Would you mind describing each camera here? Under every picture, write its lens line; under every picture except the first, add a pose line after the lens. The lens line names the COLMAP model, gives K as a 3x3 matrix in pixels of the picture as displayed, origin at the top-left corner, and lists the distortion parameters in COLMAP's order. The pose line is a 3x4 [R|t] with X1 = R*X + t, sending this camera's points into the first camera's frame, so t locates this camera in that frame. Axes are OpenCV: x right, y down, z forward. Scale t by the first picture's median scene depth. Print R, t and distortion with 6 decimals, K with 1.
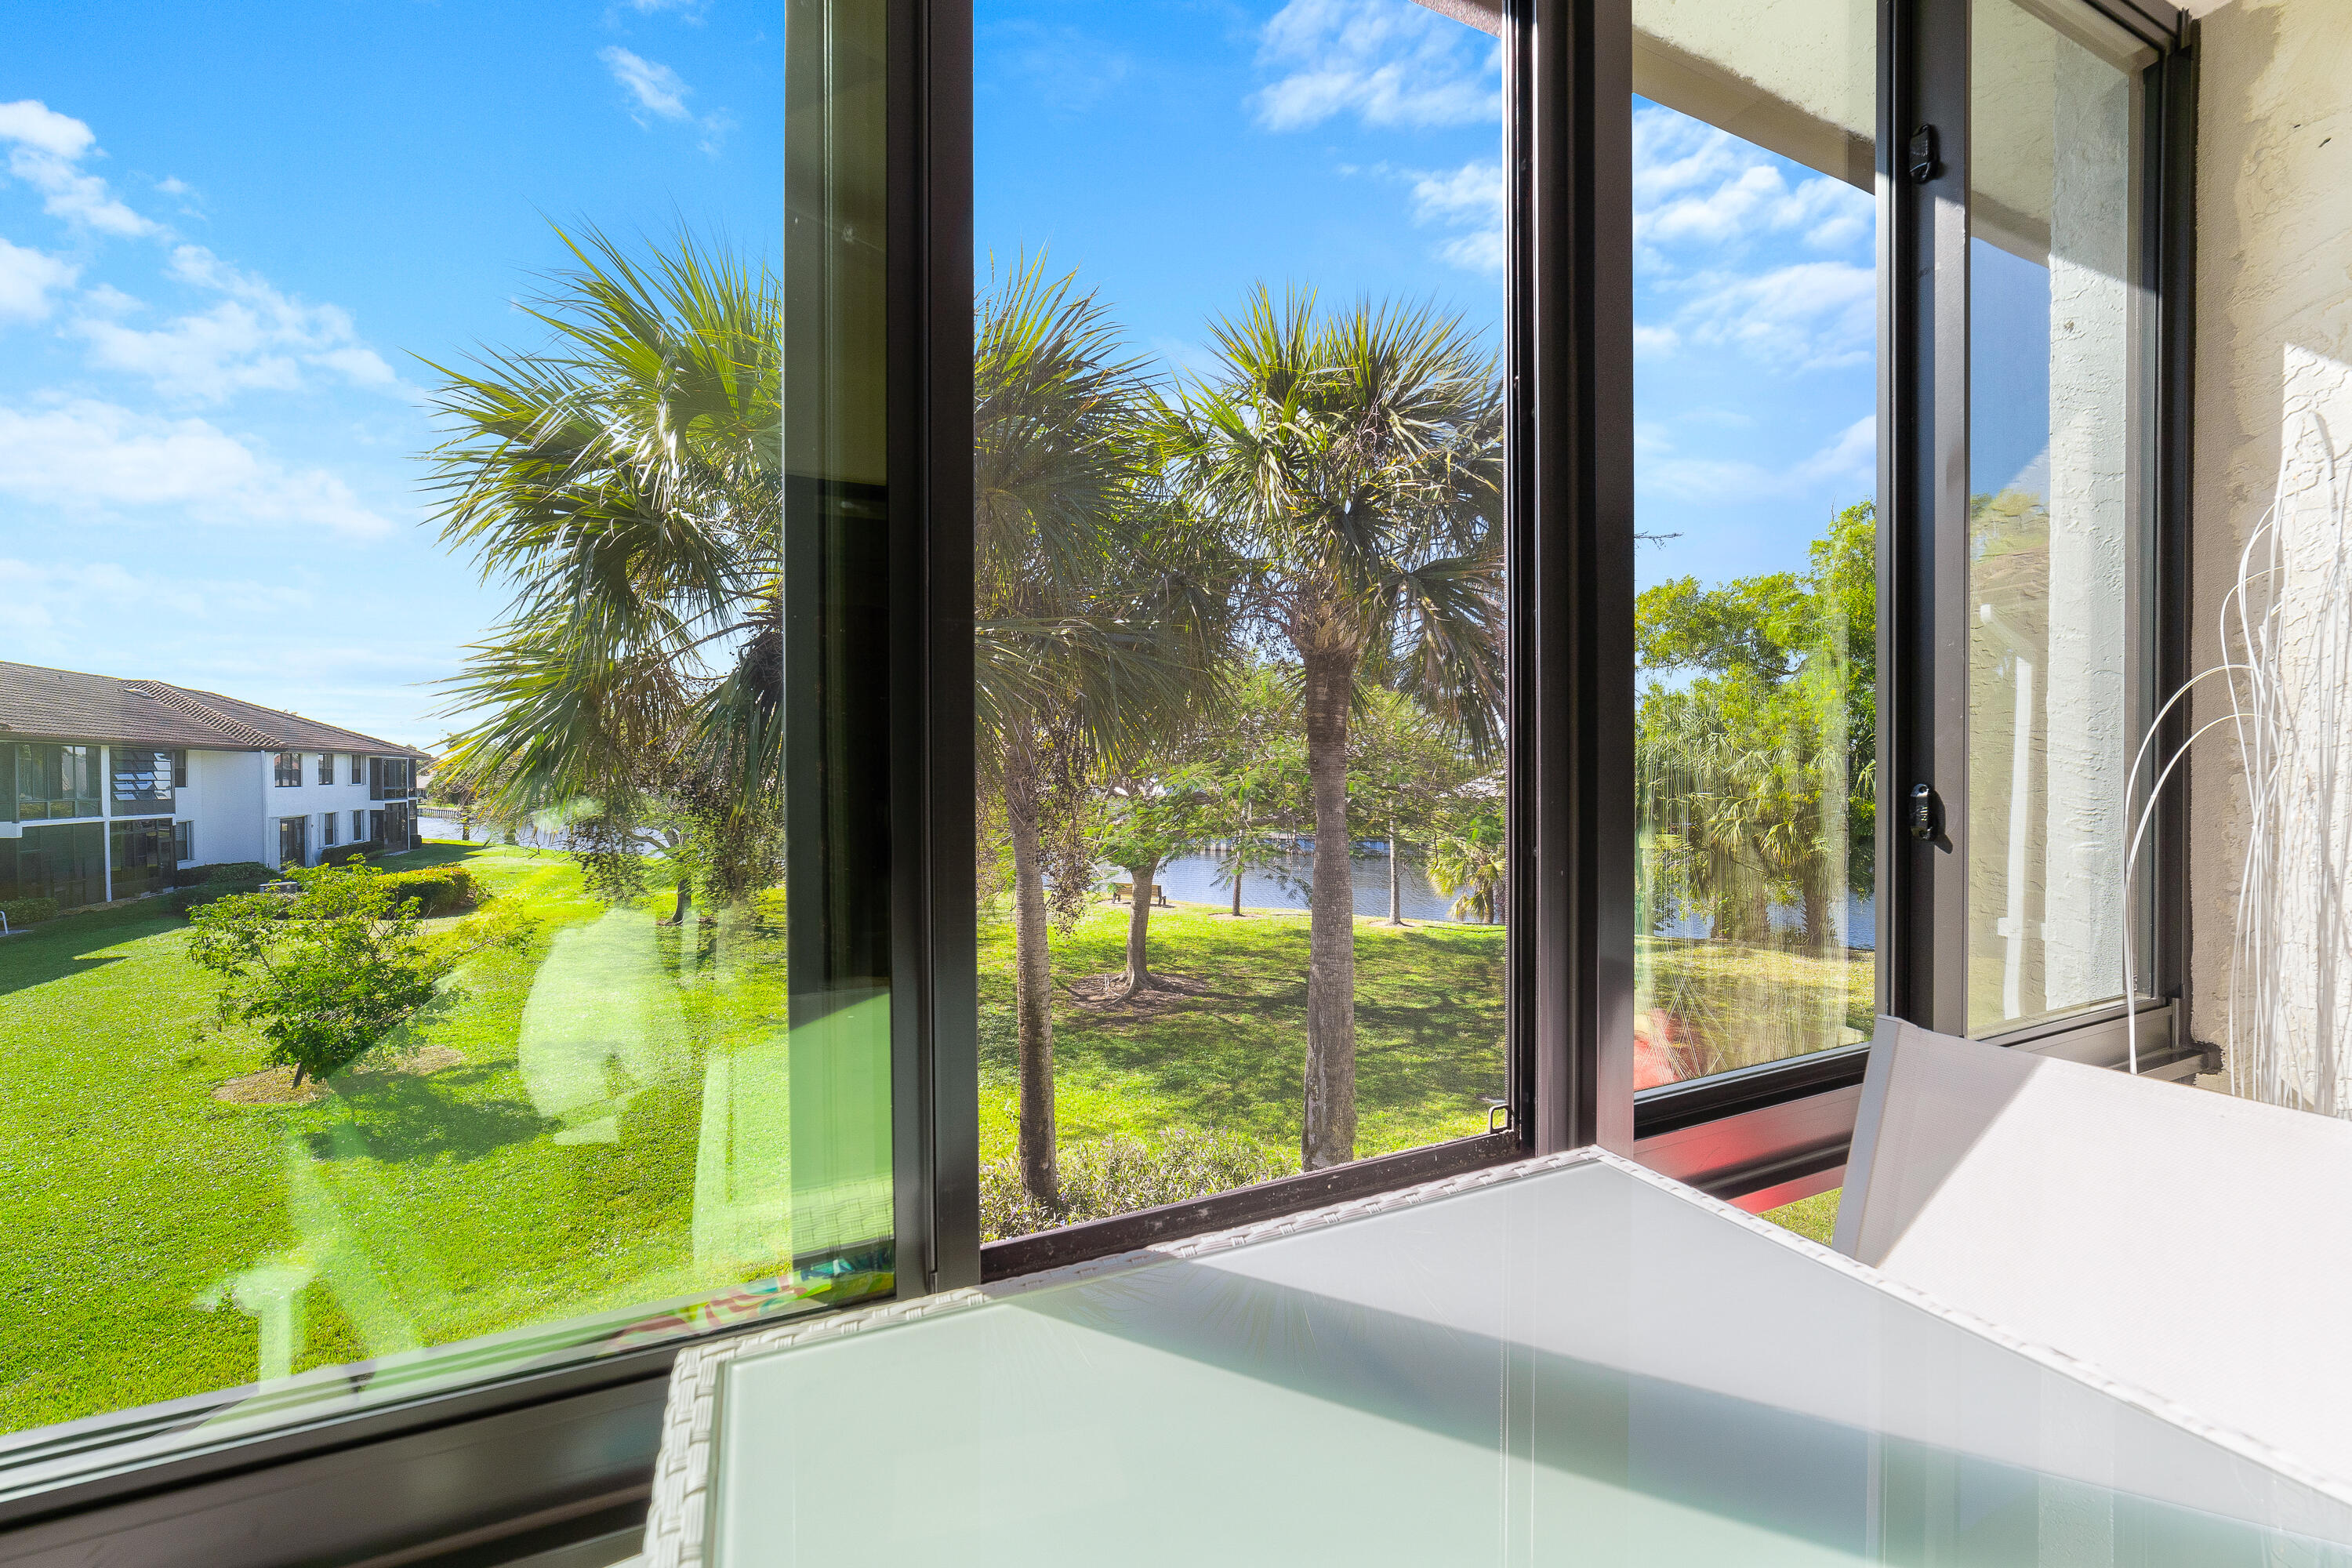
lens RADIAL K [[920.0, 0, 1166.9], [0, 920.0, 788.8], [0, 0, 1]] dist [-0.021439, 0.007955]
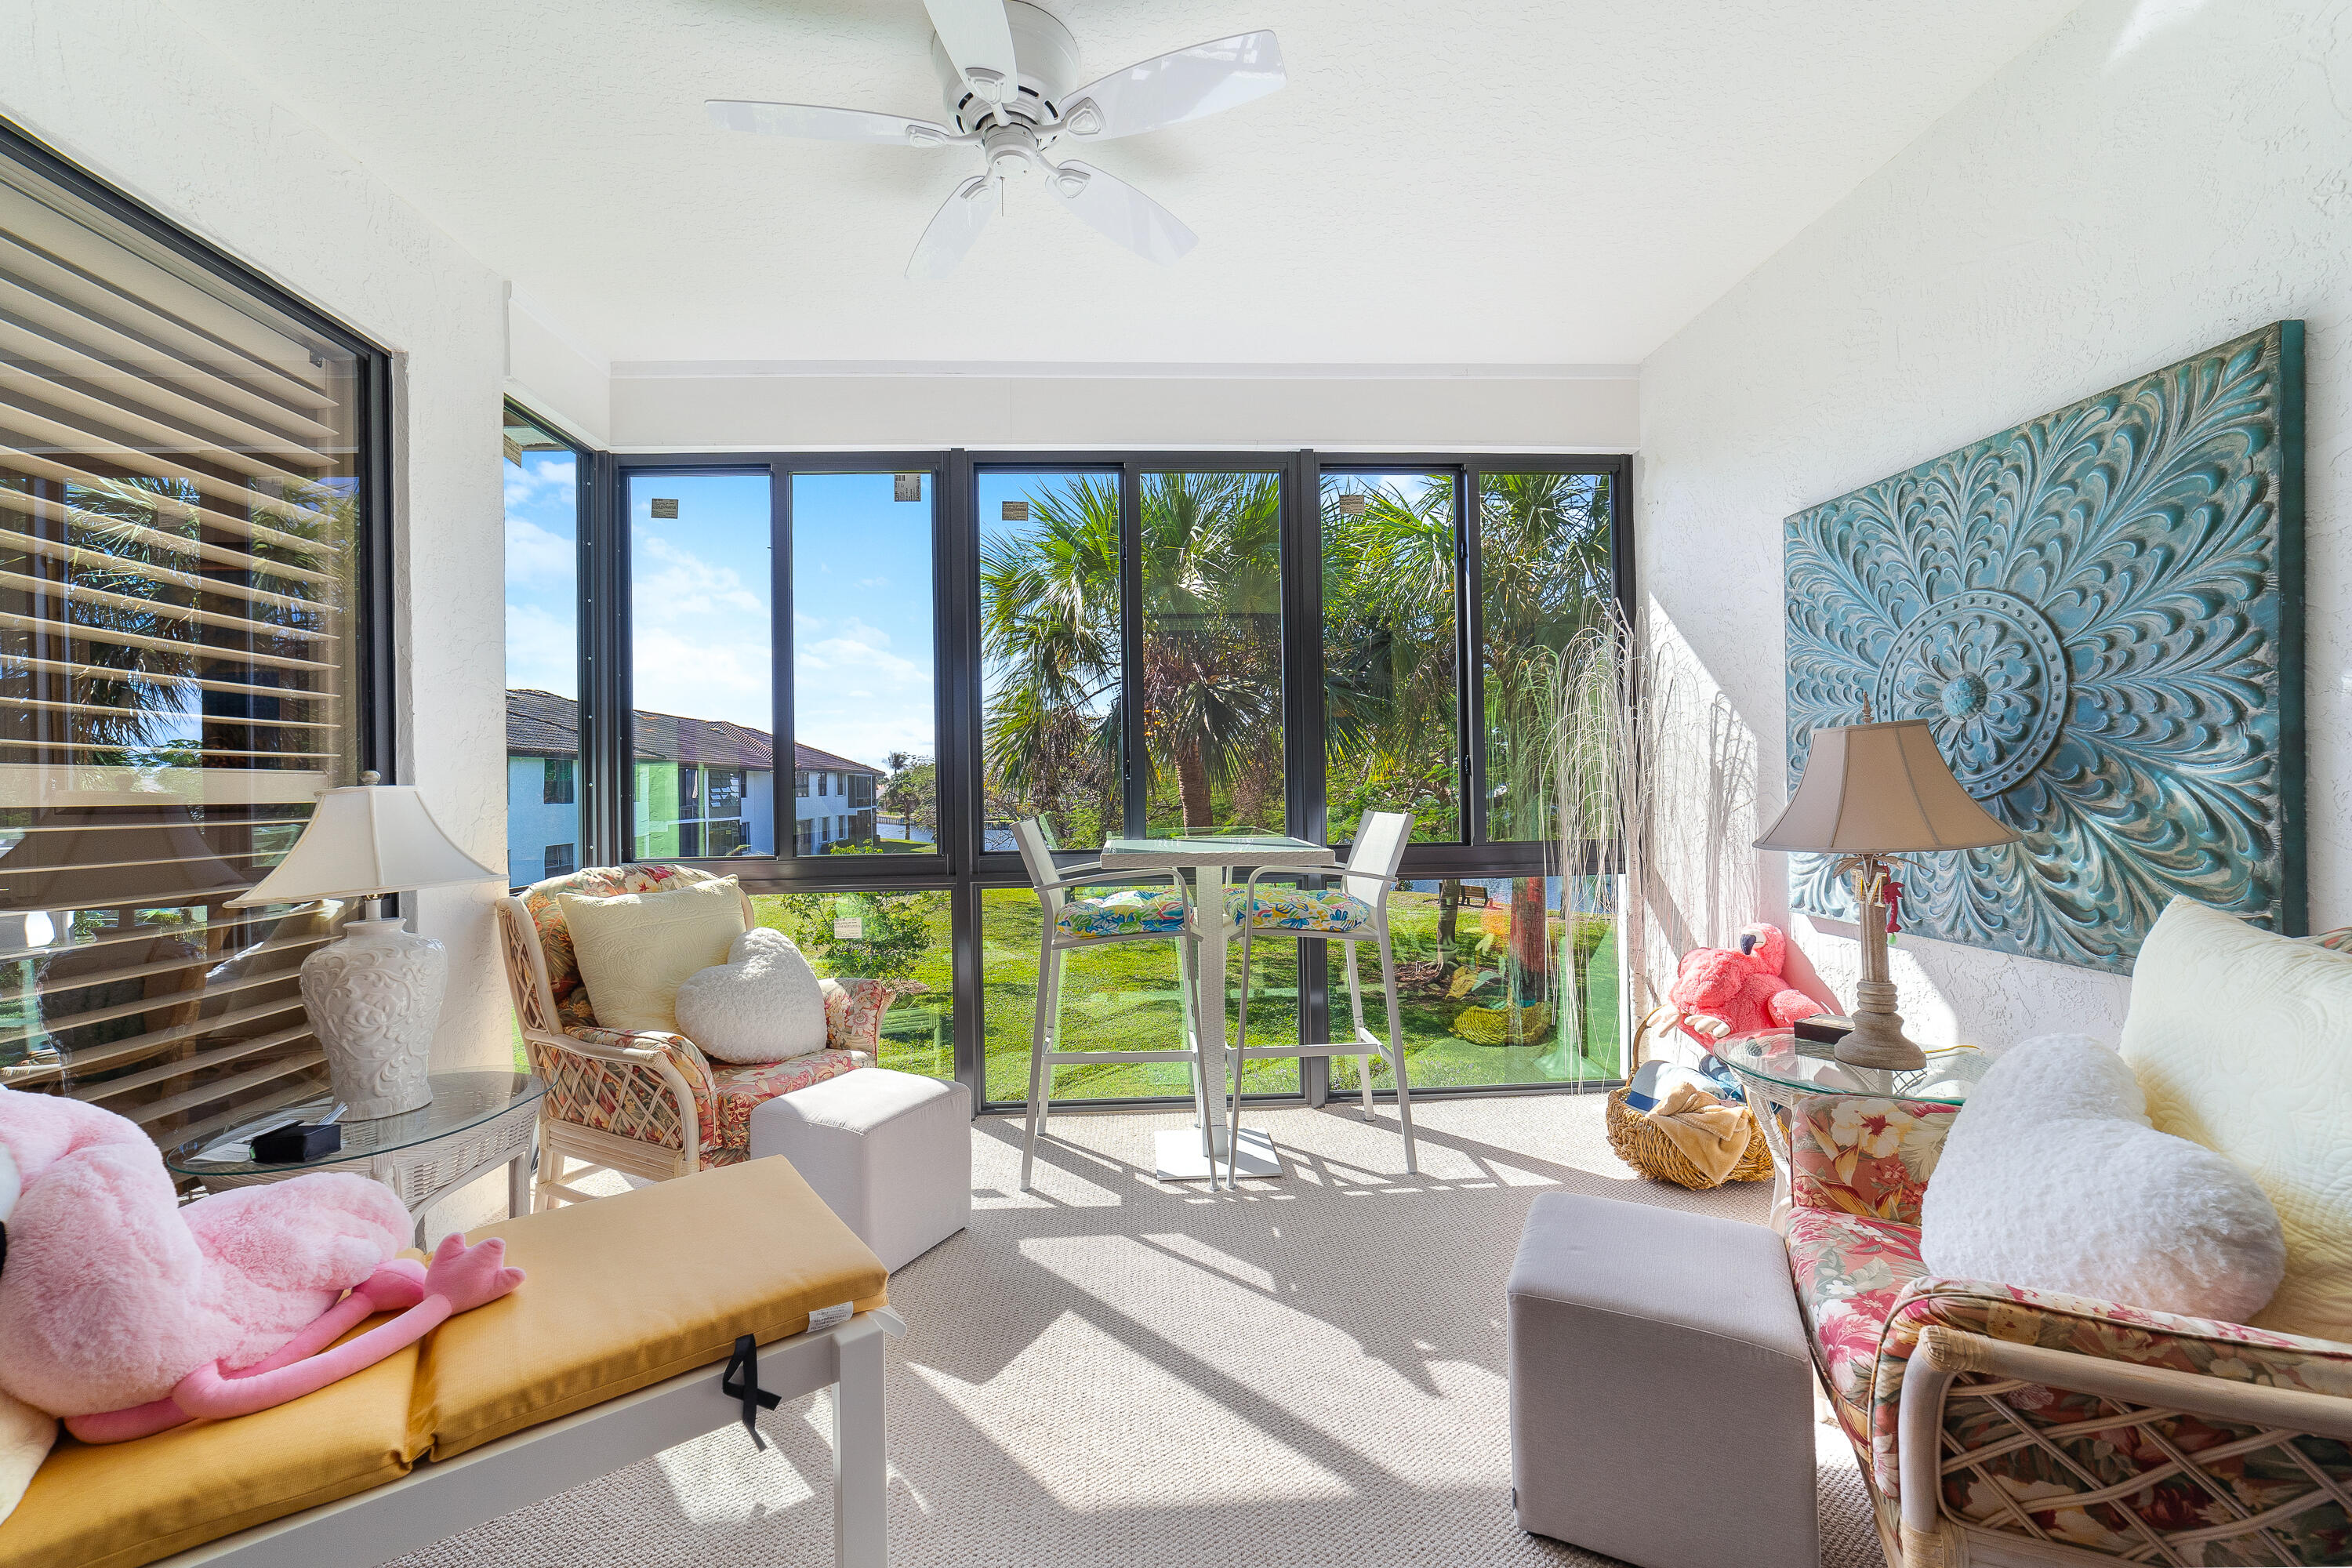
lens RADIAL K [[920.0, 0, 1166.9], [0, 920.0, 788.8], [0, 0, 1]] dist [-0.021439, 0.007955]
pose [[0.930167, -0.009724, -0.367009, 0.171228], [0.006115, 0.999921, -0.010995, 0.022530], [0.367087, 0.007982, 0.930153, -0.373520]]
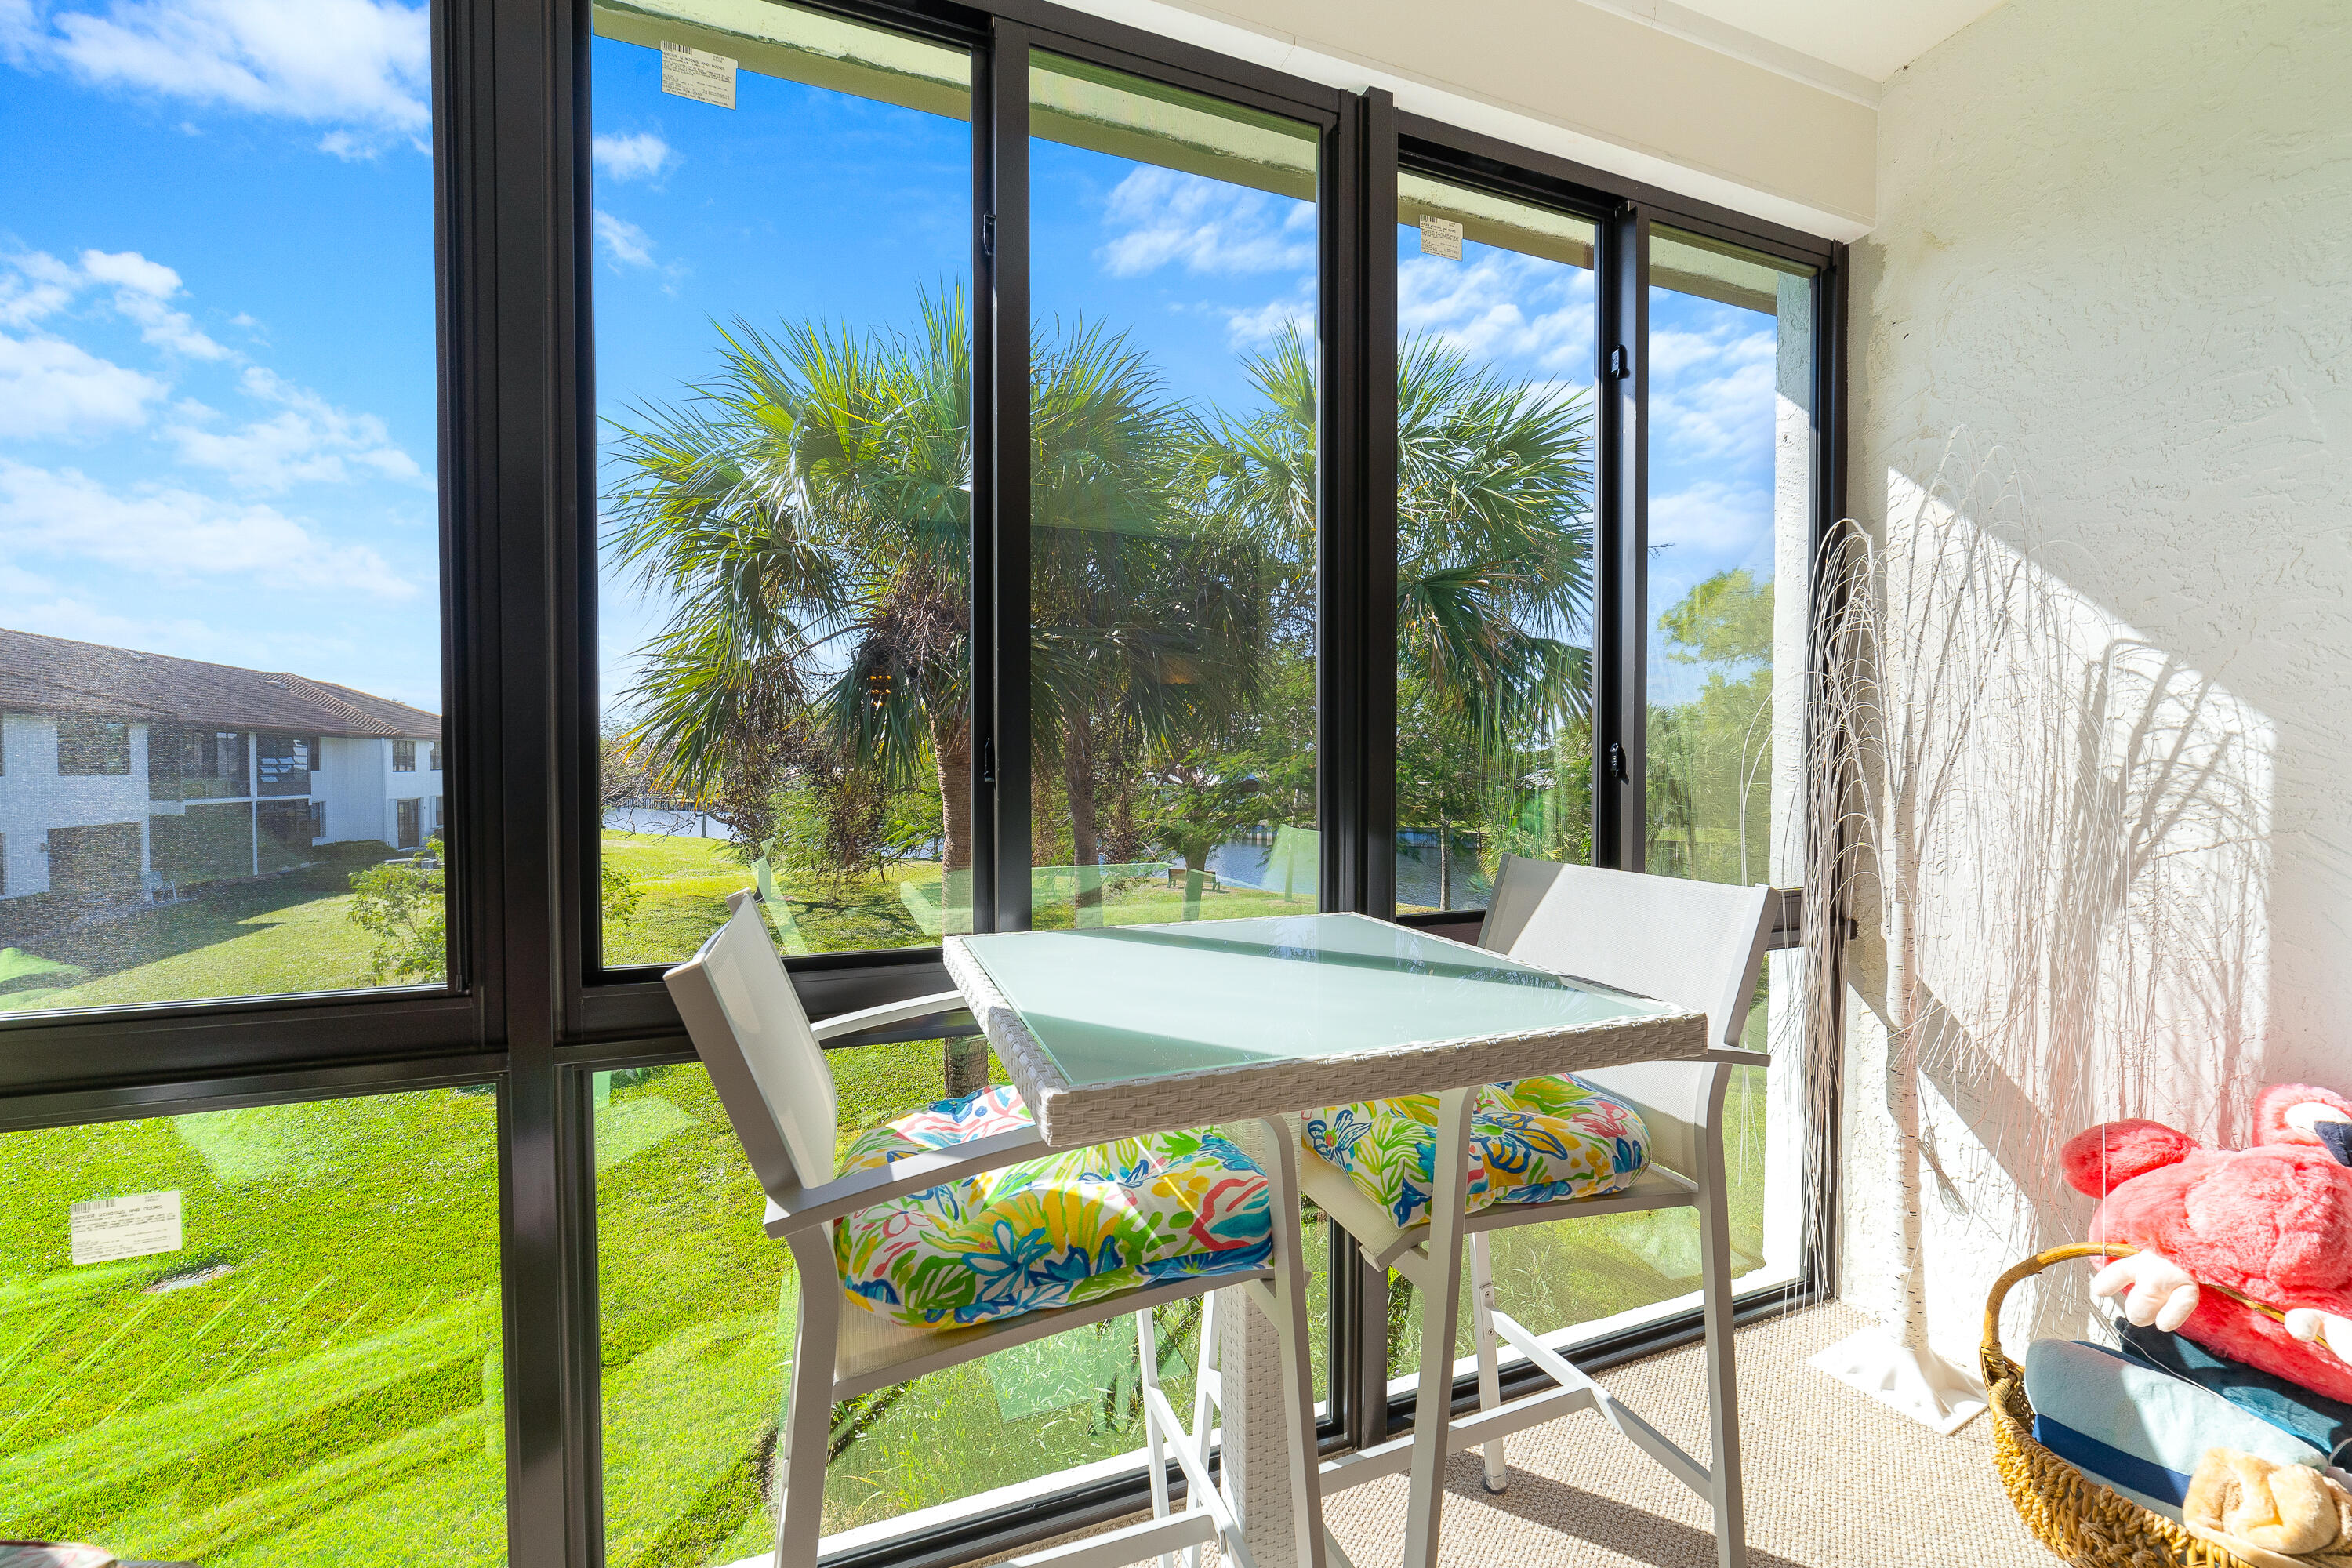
lens RADIAL K [[911.6, 0, 1168.2], [0, 911.6, 784.9], [0, 0, 1]] dist [-0.013419, 0.007685]
pose [[0.998009, 0.006437, -0.062744, 0.021472], [-0.006083, 0.999964, 0.005833, 0.010944], [0.062779, -0.005439, 0.998013, -0.120979]]
